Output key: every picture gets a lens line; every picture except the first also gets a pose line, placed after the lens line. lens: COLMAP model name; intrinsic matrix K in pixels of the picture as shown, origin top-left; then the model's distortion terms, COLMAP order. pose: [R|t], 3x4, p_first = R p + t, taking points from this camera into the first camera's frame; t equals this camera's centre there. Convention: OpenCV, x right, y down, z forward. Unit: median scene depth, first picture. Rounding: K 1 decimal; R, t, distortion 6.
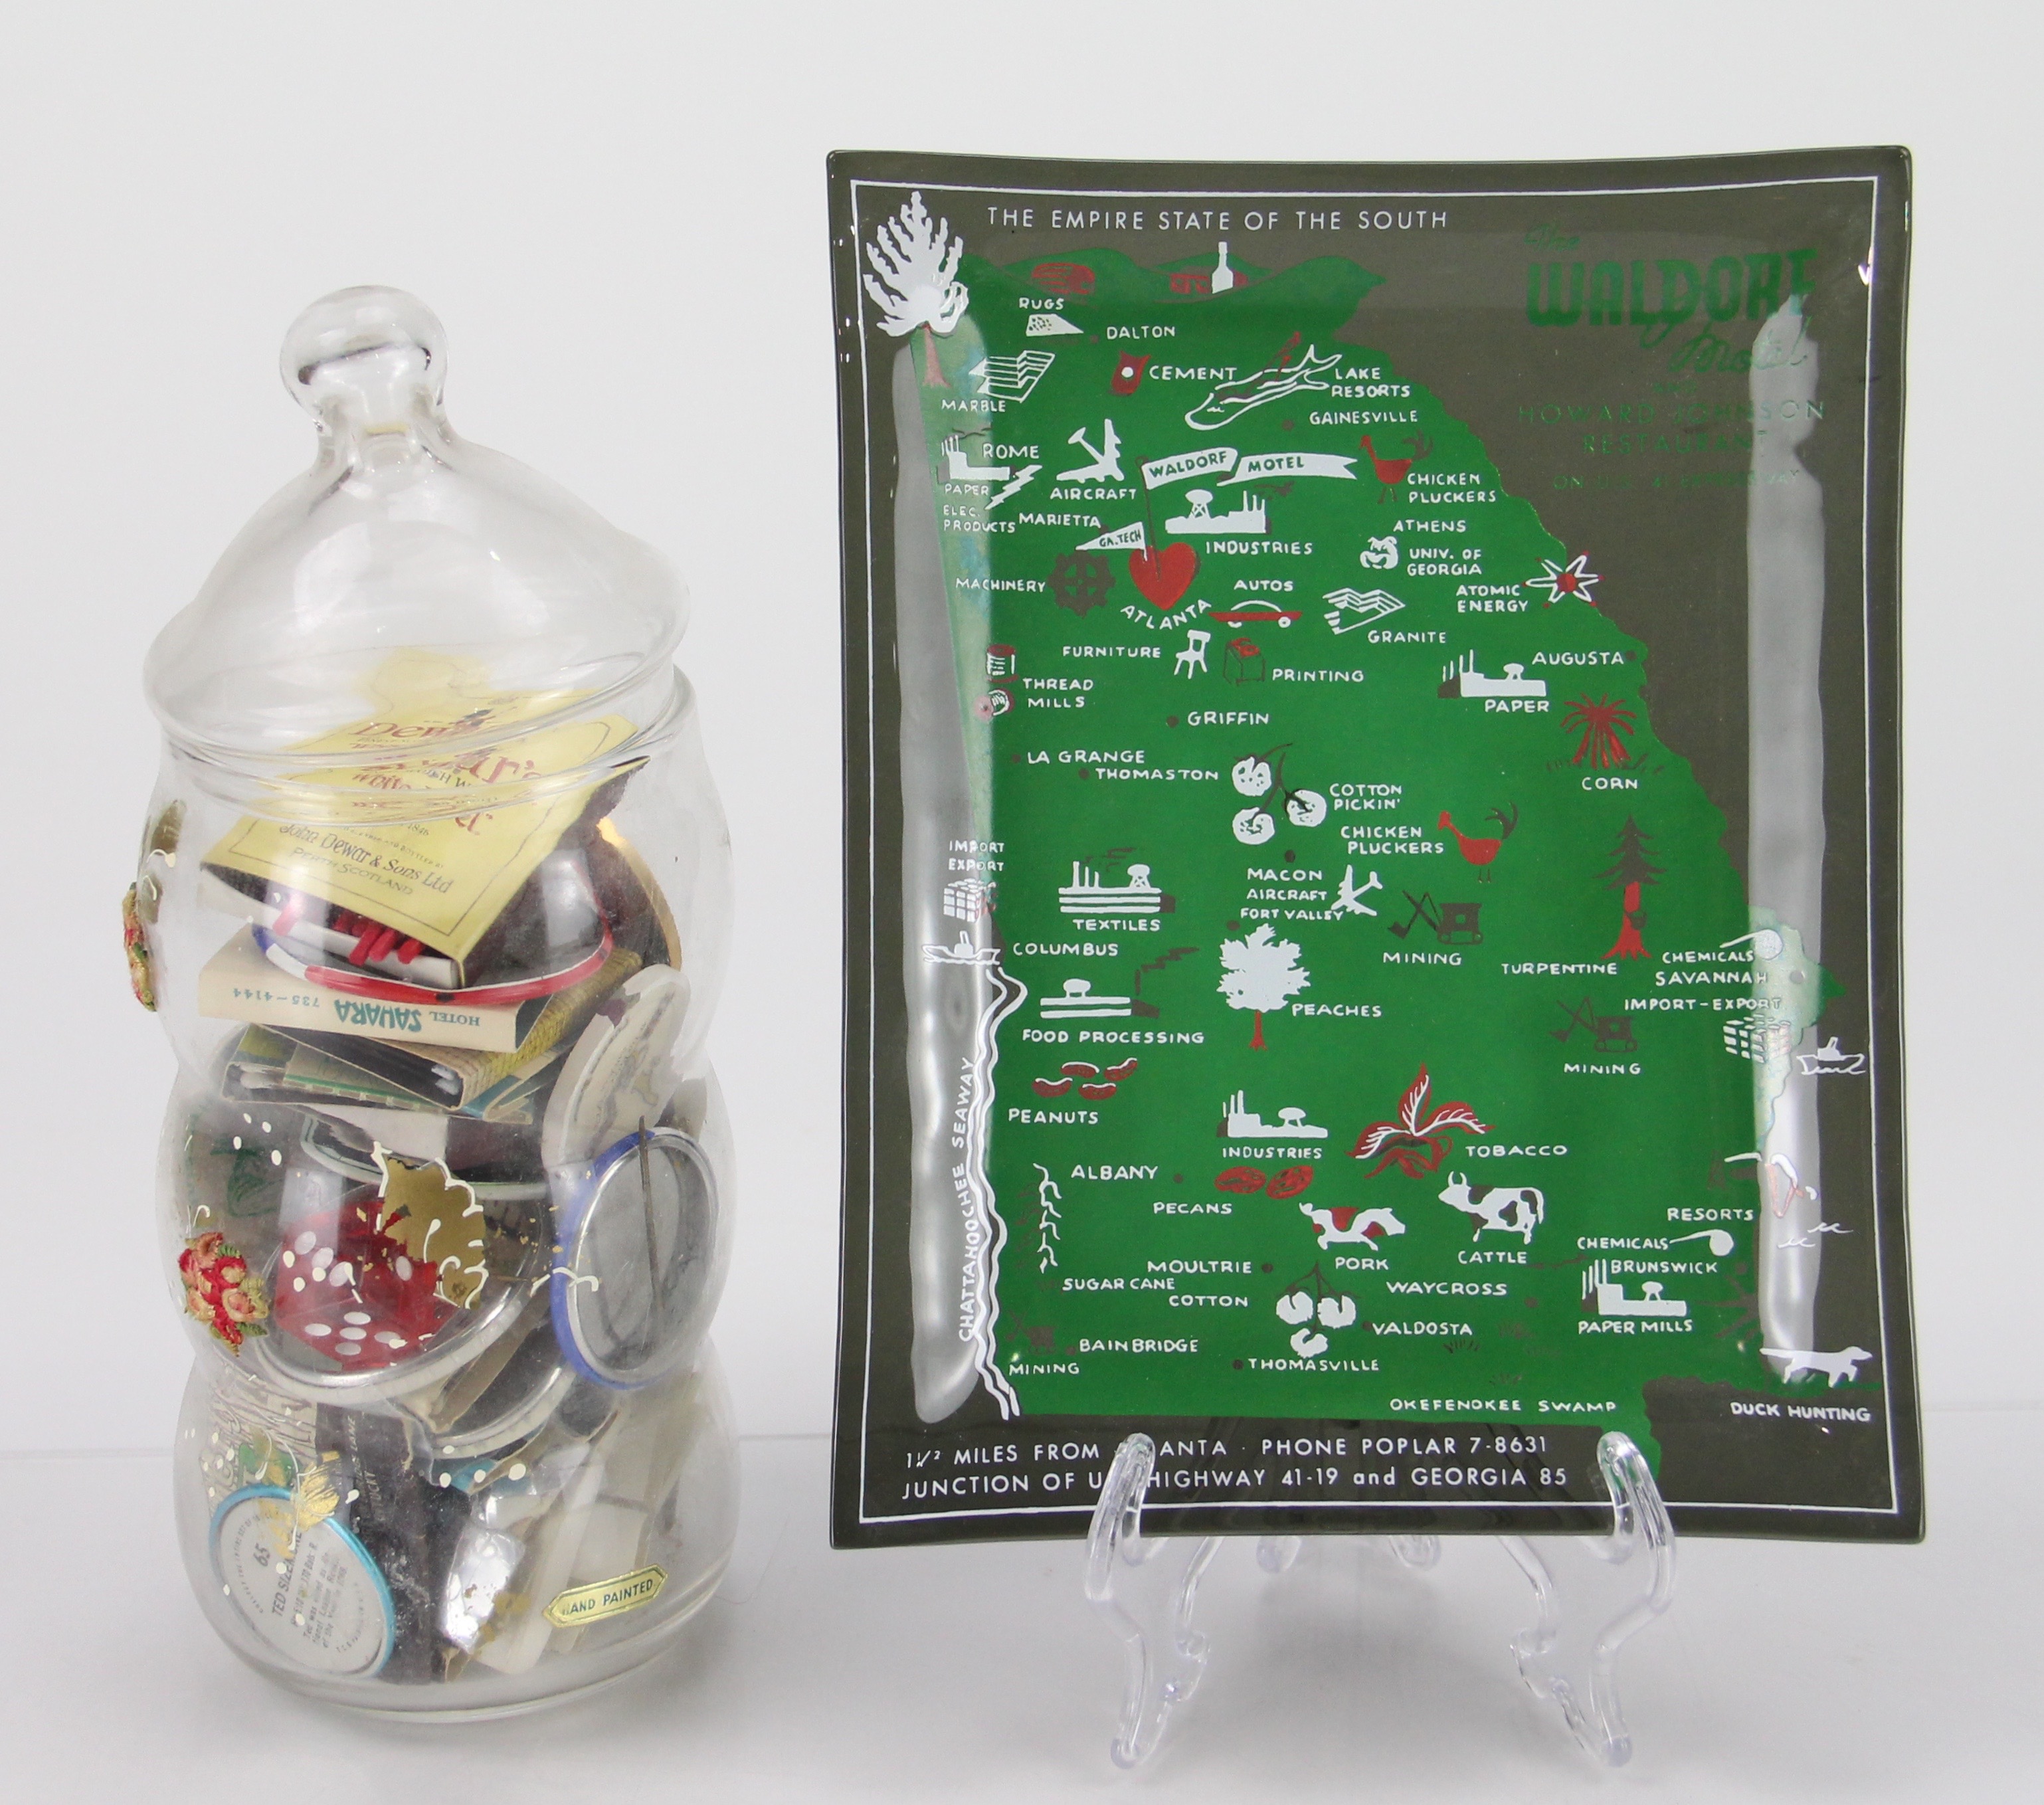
lens RADIAL K [[3949.2, 0, 1020.2], [0, 3949.2, 901.8], [0, 0, 1]] dist [-0.033564, 0.000000]
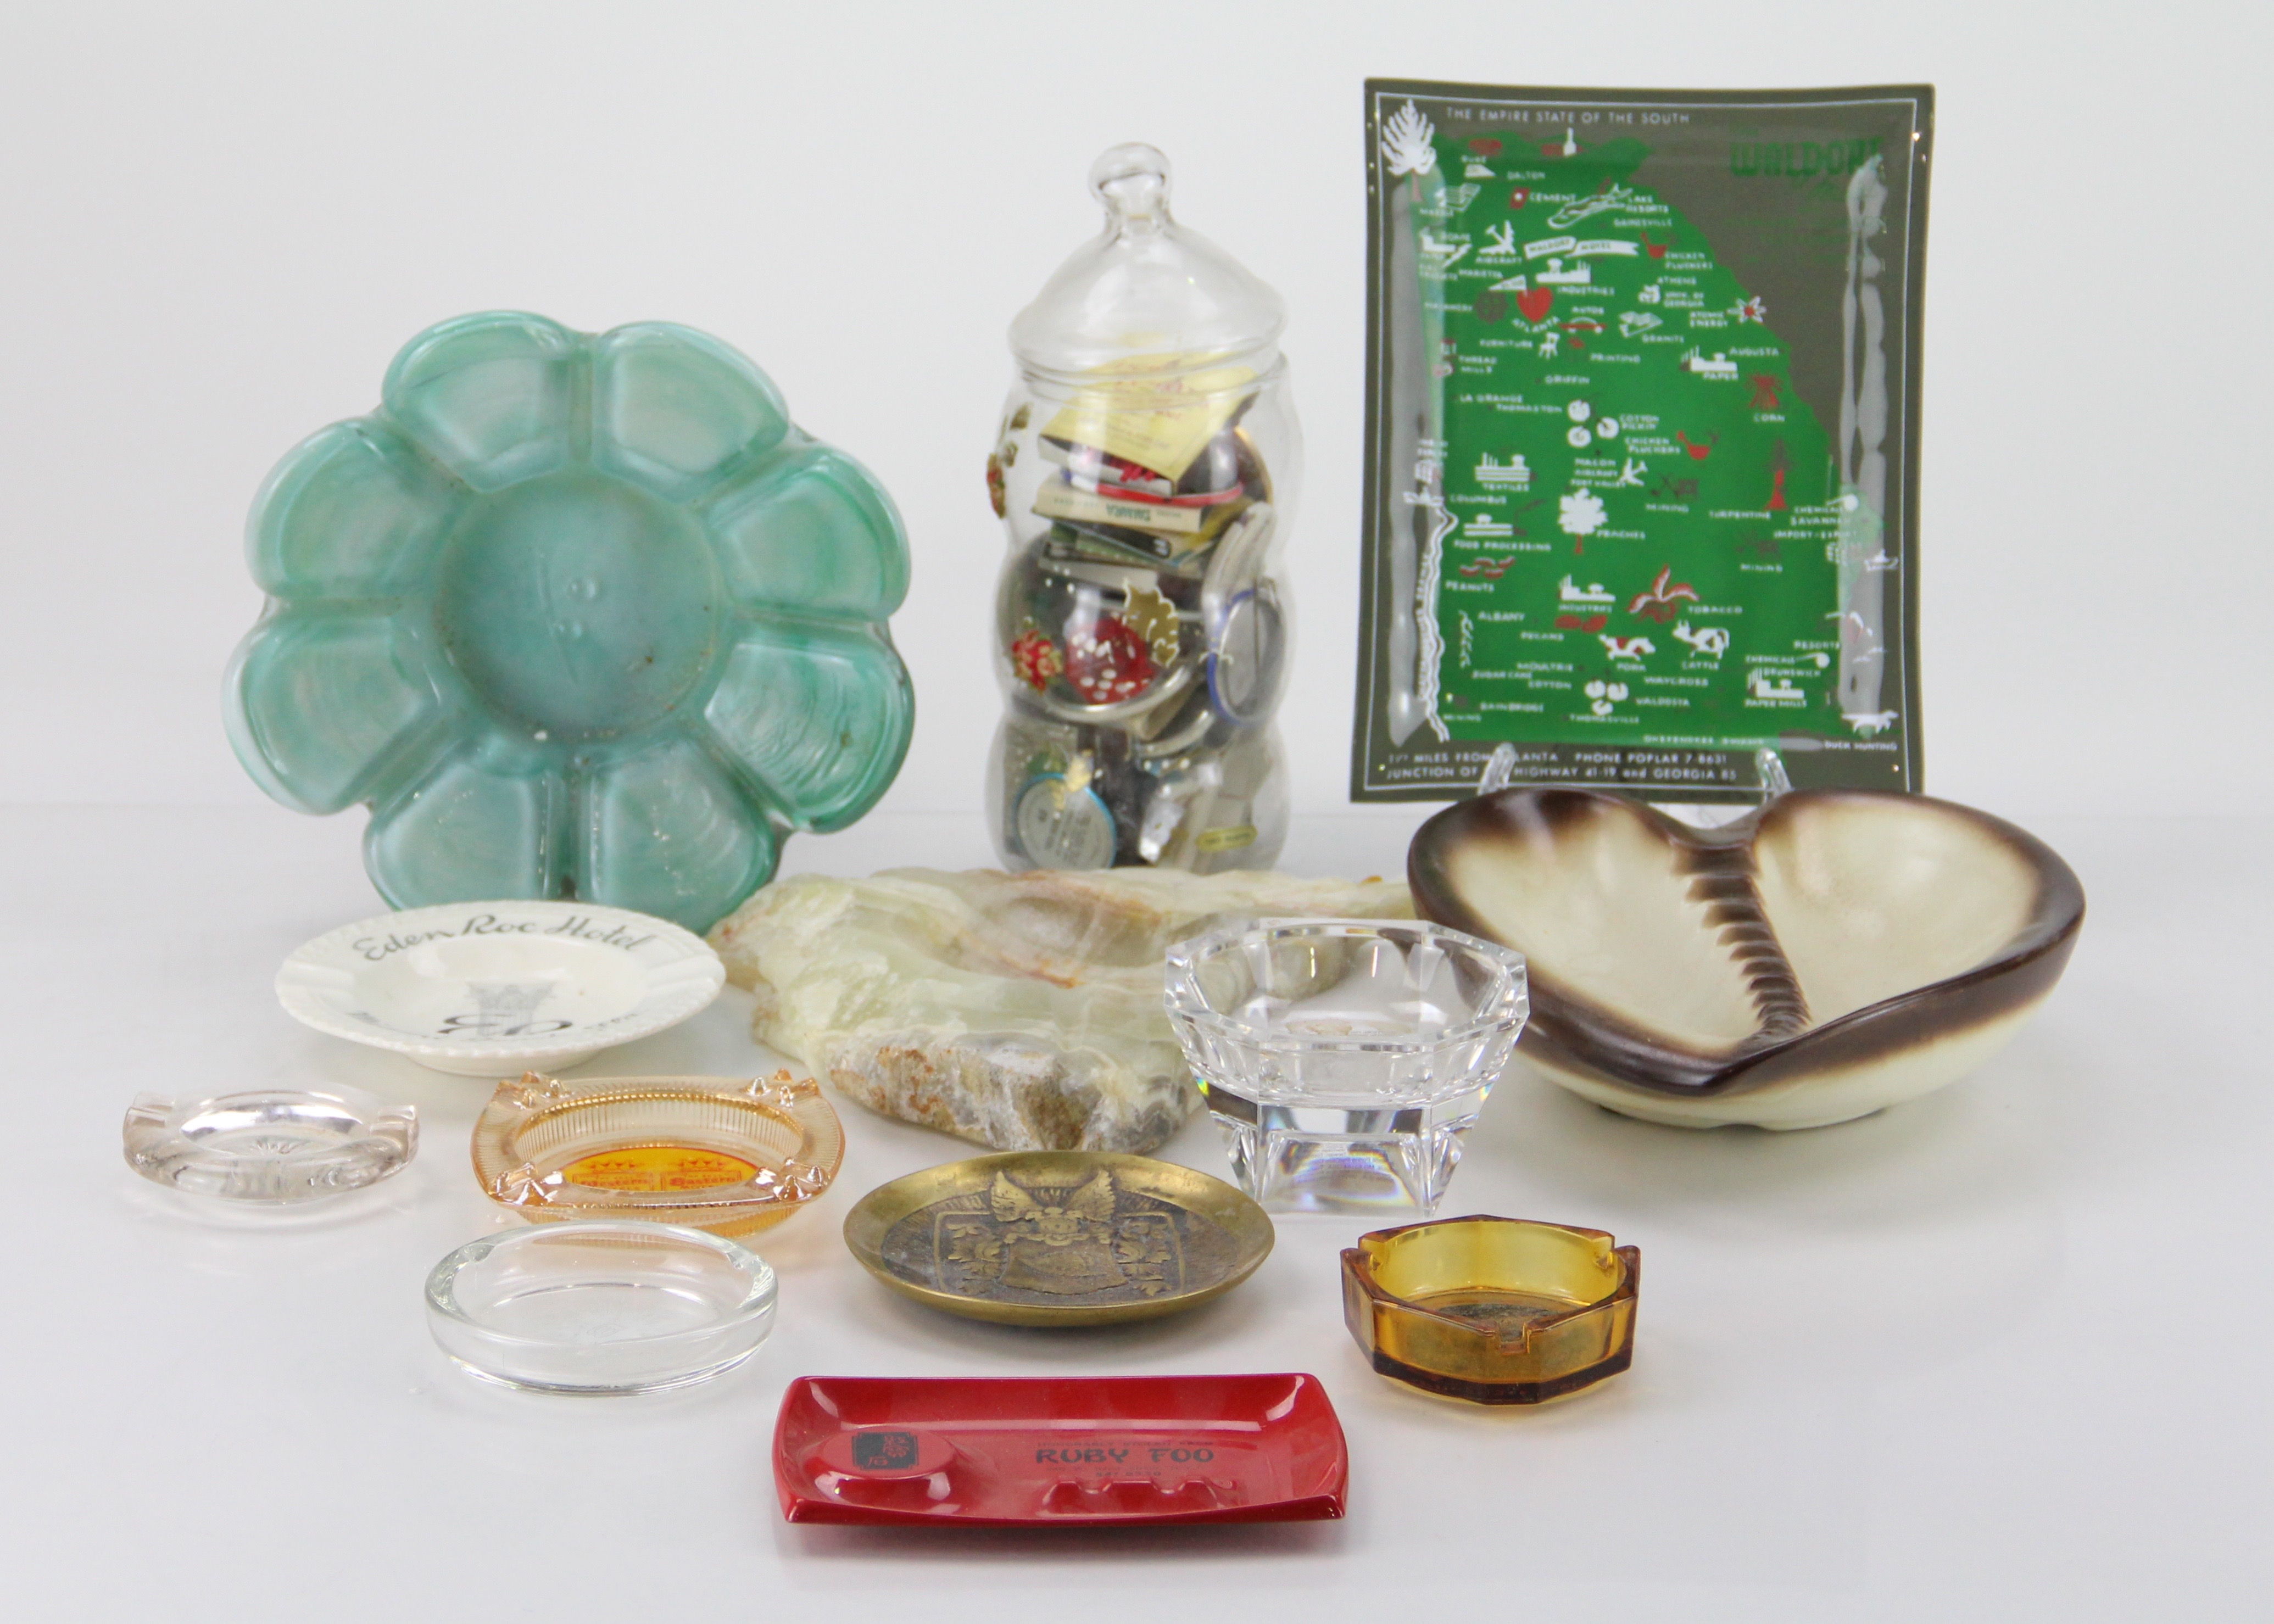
lens RADIAL K [[4360.0, 0, 1139.0], [0, 4360.0, 811.9], [0, 0, 1]] dist [0.004137, 0.000000]
pose [[0.998364, 0.024317, -0.051747, -0.039522], [-0.025558, 0.999398, -0.023452, 0.217246], [0.051146, 0.024736, 0.998385, -1.105659]]
